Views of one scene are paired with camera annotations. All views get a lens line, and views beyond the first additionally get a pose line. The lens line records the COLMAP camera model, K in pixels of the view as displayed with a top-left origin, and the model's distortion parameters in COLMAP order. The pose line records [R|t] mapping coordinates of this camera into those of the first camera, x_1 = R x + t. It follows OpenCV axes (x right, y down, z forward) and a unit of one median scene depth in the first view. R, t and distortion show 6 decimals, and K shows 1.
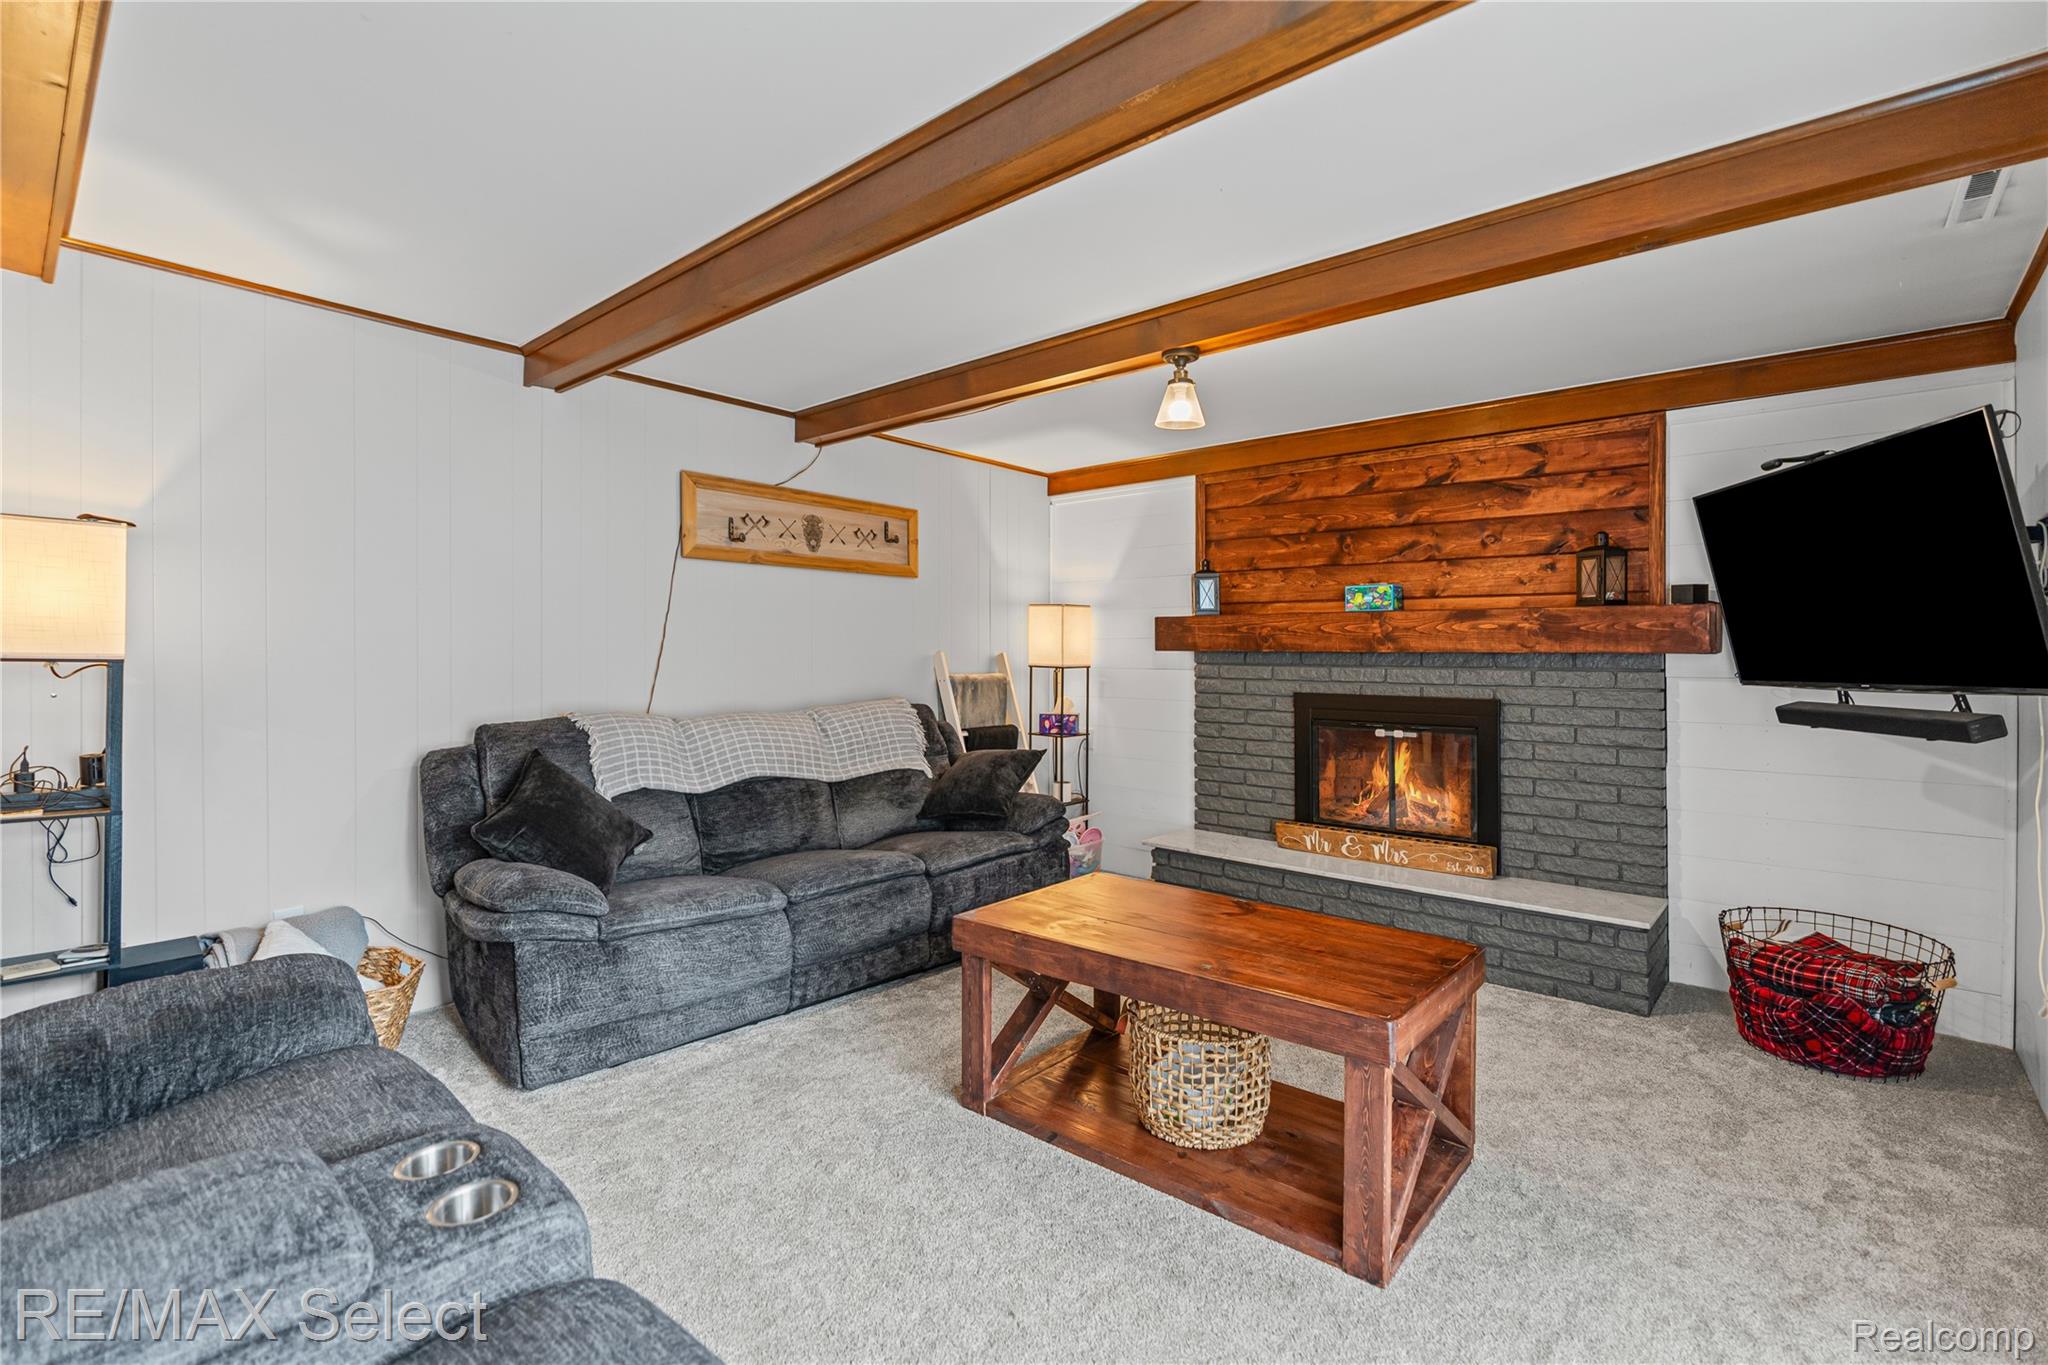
lens RADIAL K [[930.0, 0, 1025.9], [0, 930.0, 663.9], [0, 0, 1]] dist [-0.013654, 0.005370]
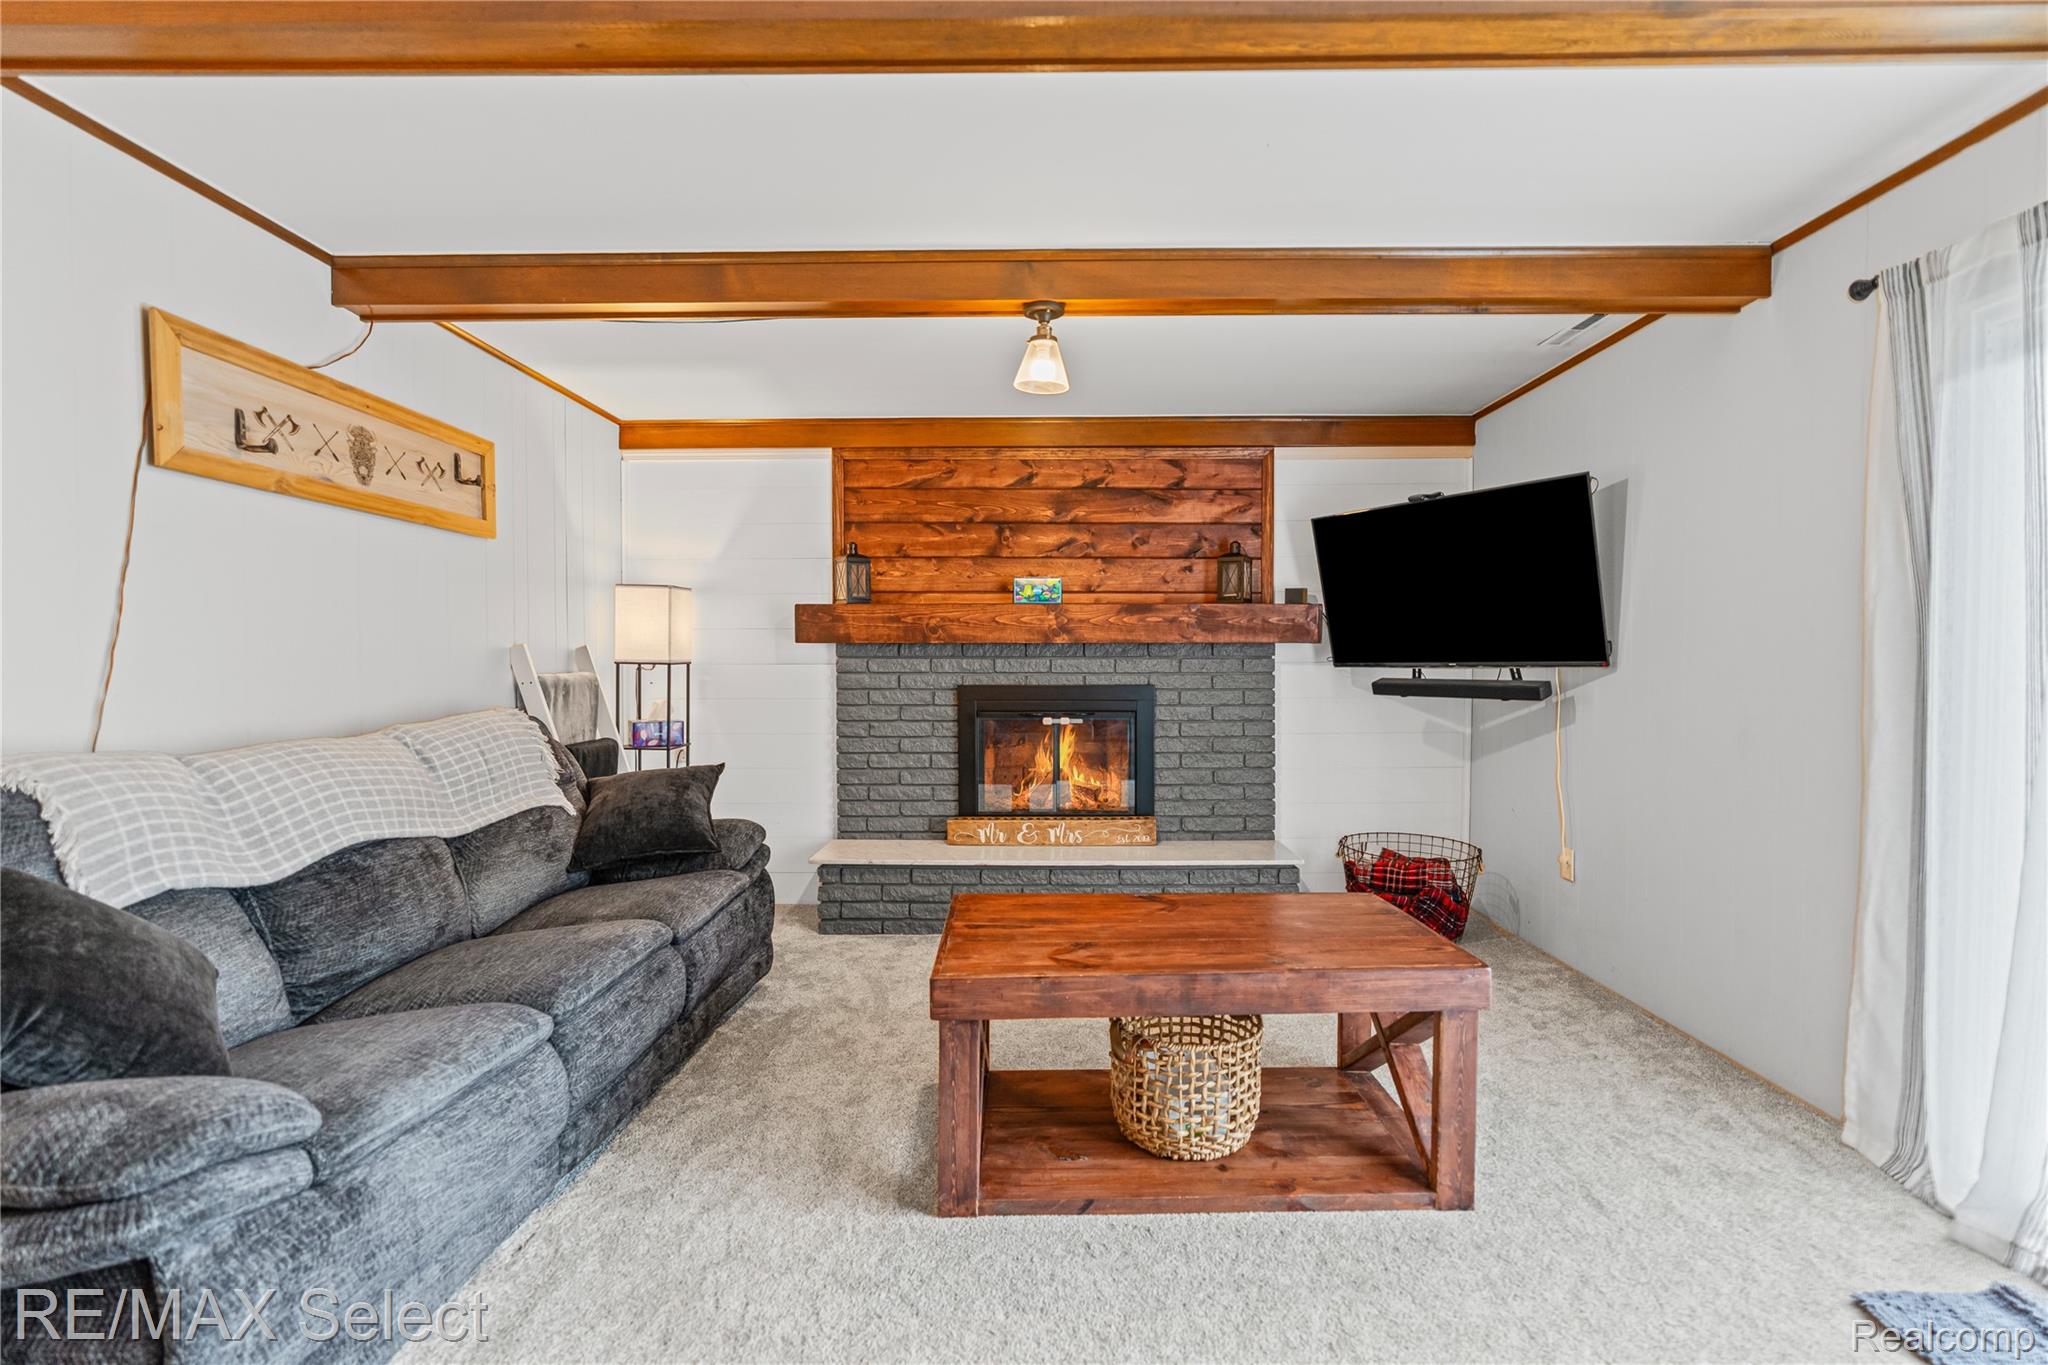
lens RADIAL K [[930.0, 0, 1025.9], [0, 930.0, 684.1], [0, 0, 1]] dist [-0.013654, 0.005370]
pose [[0.757880, -0.025698, 0.651887, -0.341664], [0.012573, 0.999614, 0.024789, 0.007323], [-0.652273, -0.010591, 0.757911, 0.246557]]
